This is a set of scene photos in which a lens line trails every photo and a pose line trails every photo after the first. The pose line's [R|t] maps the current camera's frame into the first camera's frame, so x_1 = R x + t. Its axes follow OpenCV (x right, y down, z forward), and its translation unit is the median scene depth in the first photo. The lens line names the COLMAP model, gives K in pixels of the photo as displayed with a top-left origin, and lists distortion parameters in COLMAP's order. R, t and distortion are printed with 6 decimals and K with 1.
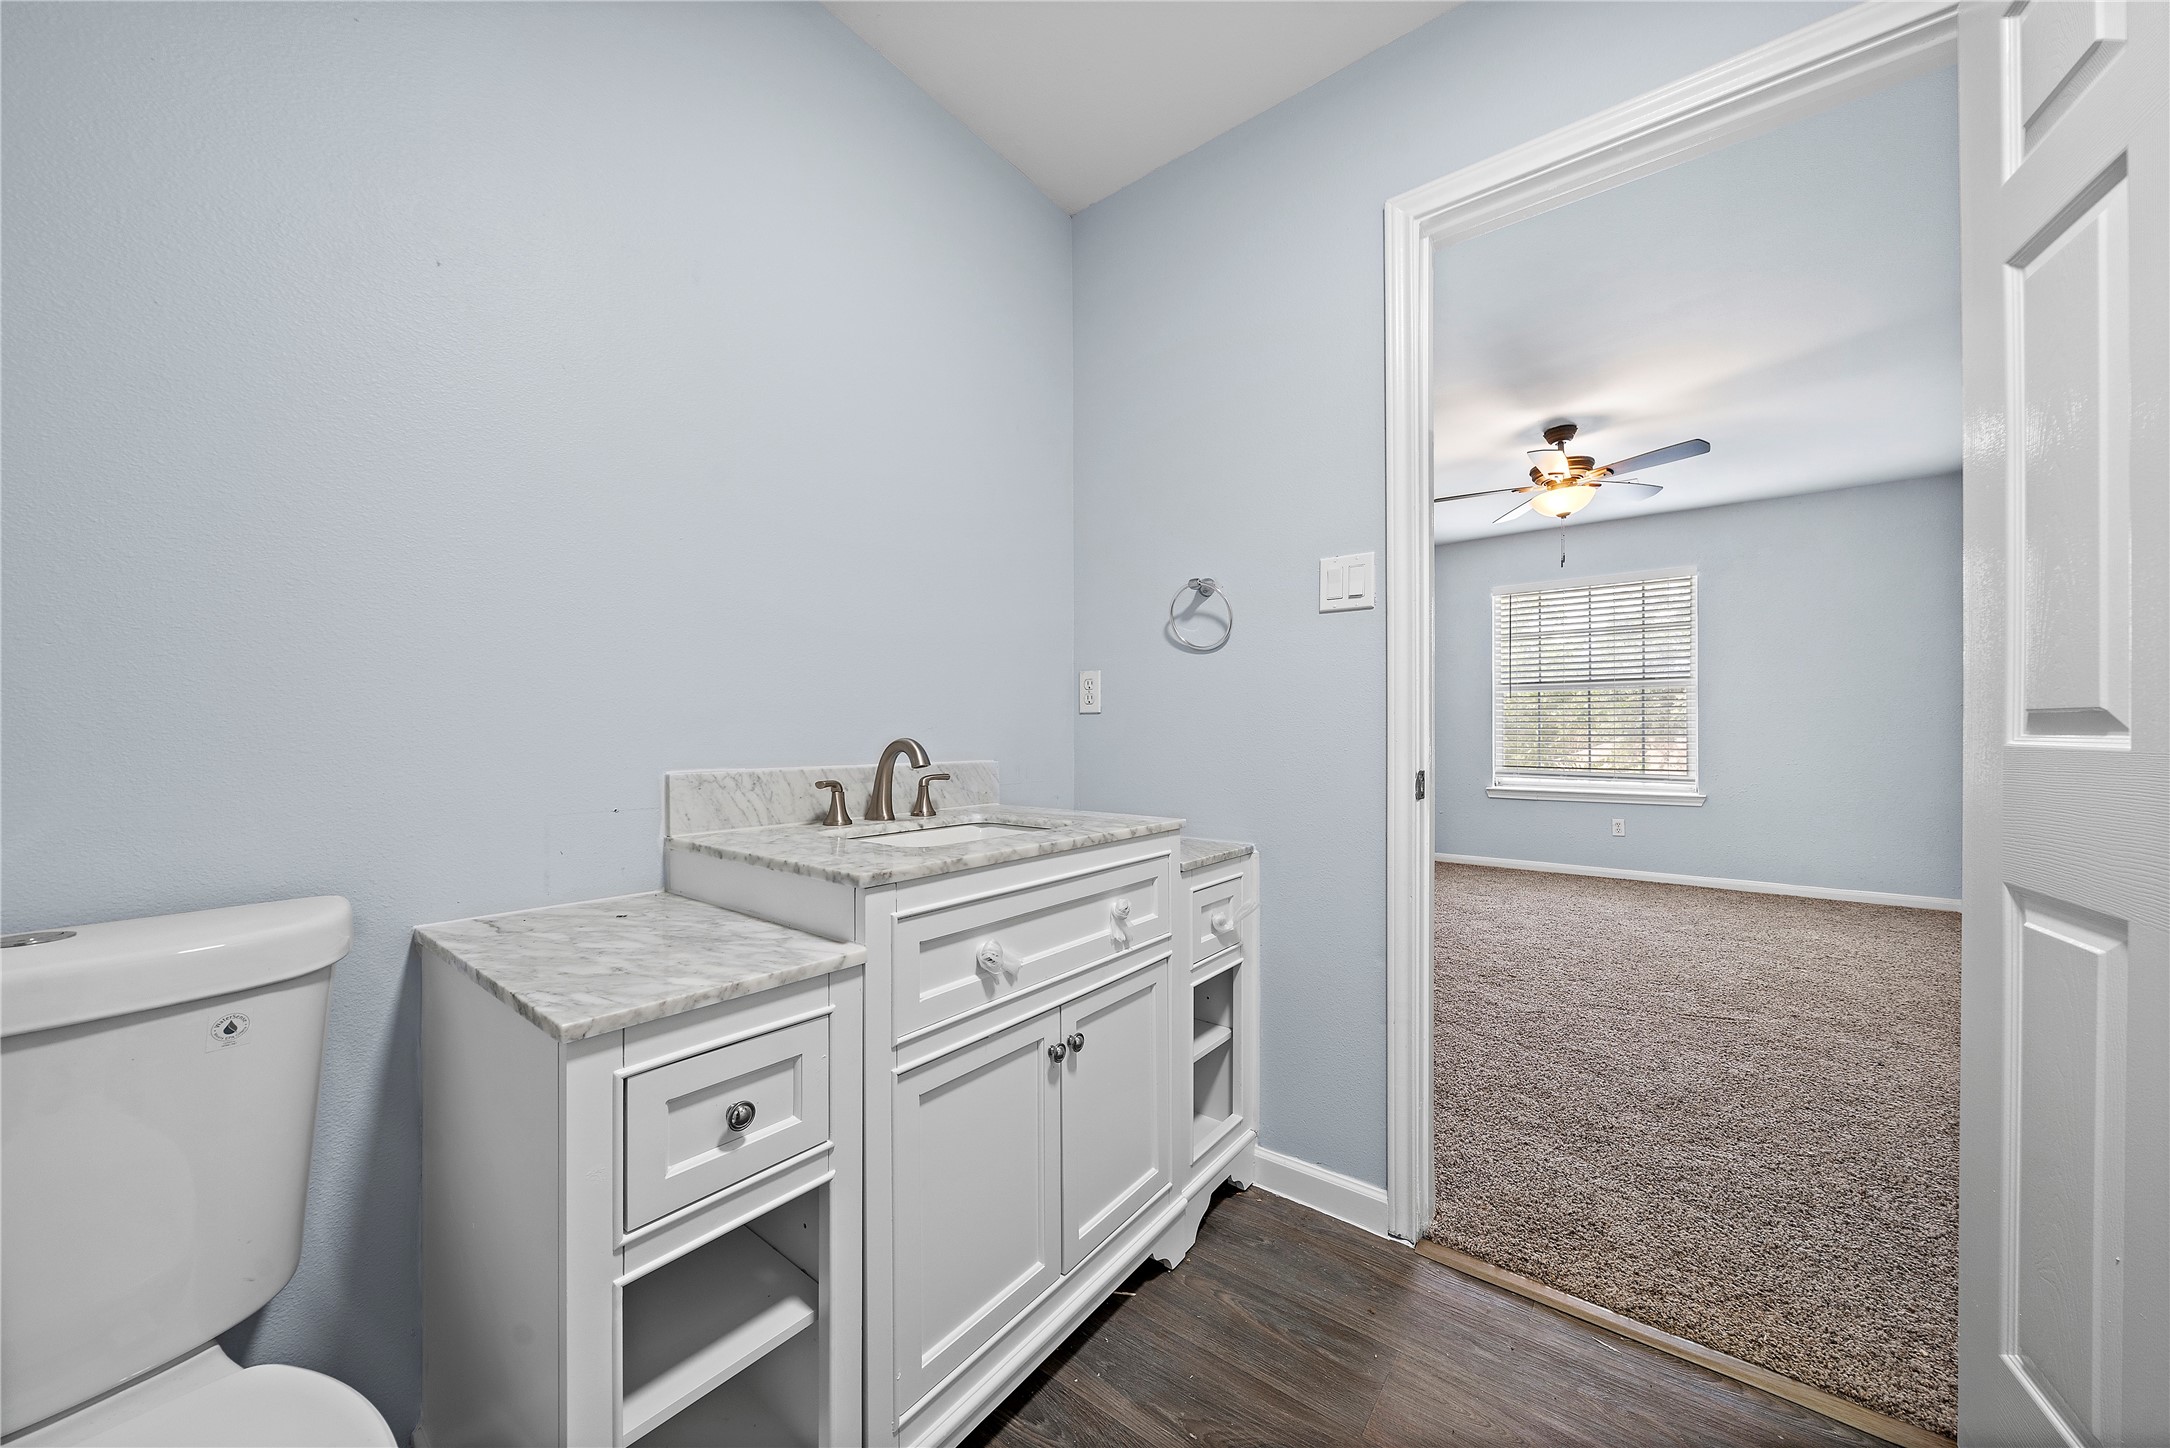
lens RADIAL K [[740.4, 0, 1088.3], [0, 740.4, 736.4], [0, 0, 1]] dist [-0.007687, 0.000505]
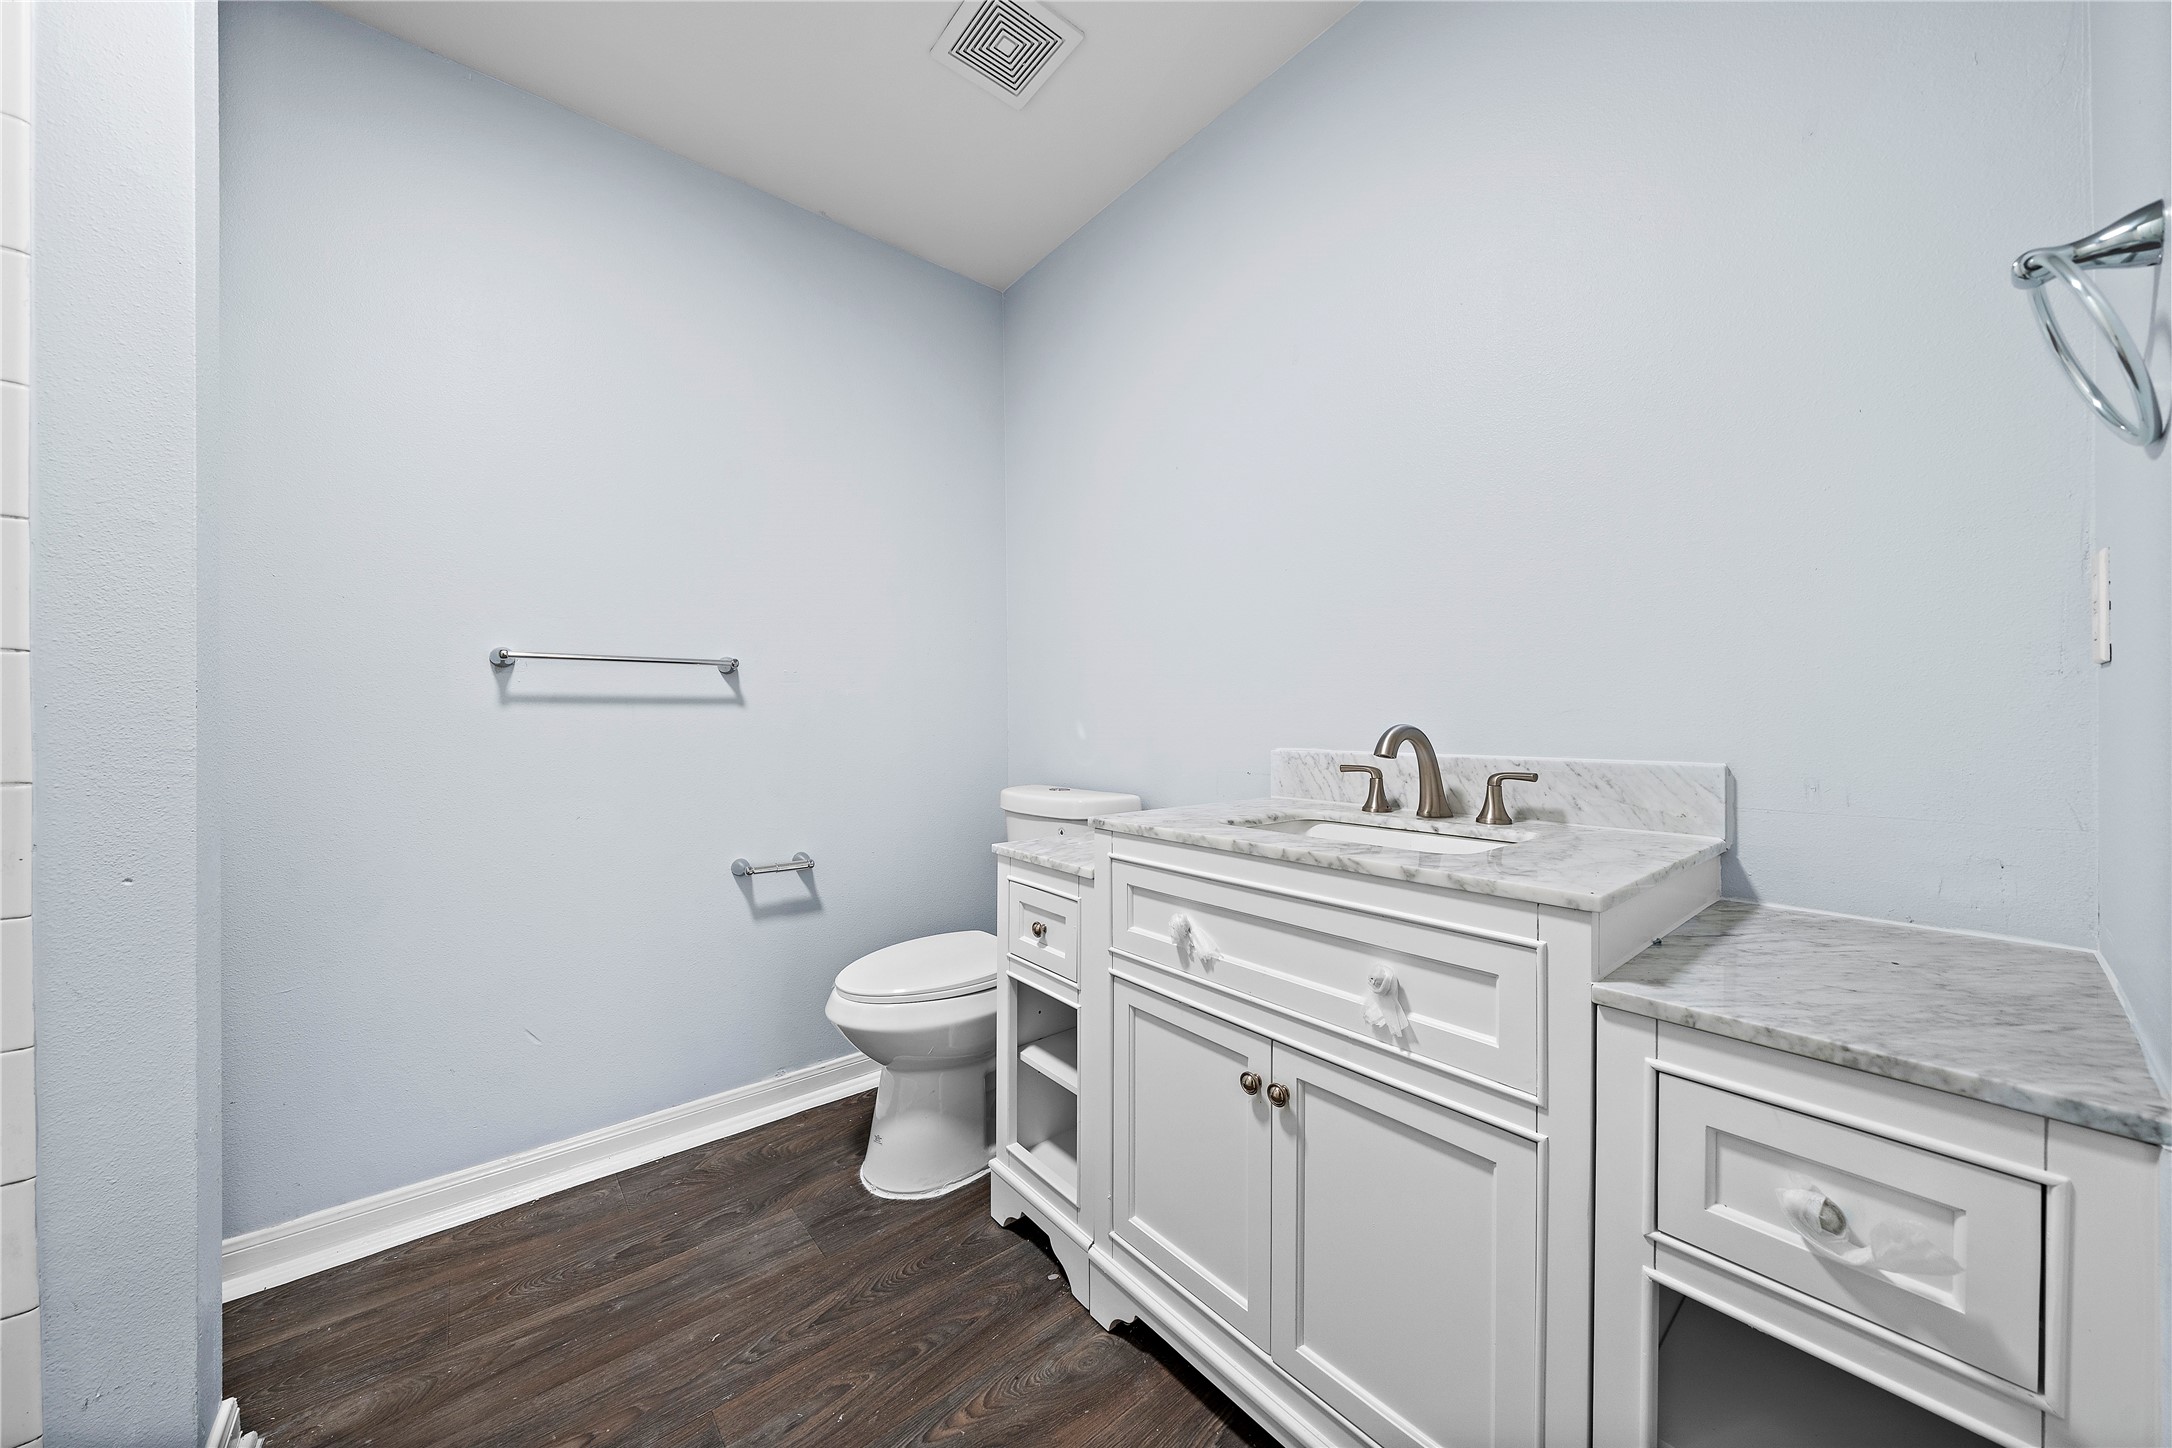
lens RADIAL K [[741.1, 0, 1083.4], [0, 741.1, 725.7], [0, 0, 1]] dist [-0.007687, 0.000505]
pose [[-0.213966, 0.005883, -0.976823, 0.789438], [-0.000905, 0.999980, 0.006221, -0.001554], [0.976841, 0.002215, -0.213957, 0.915196]]
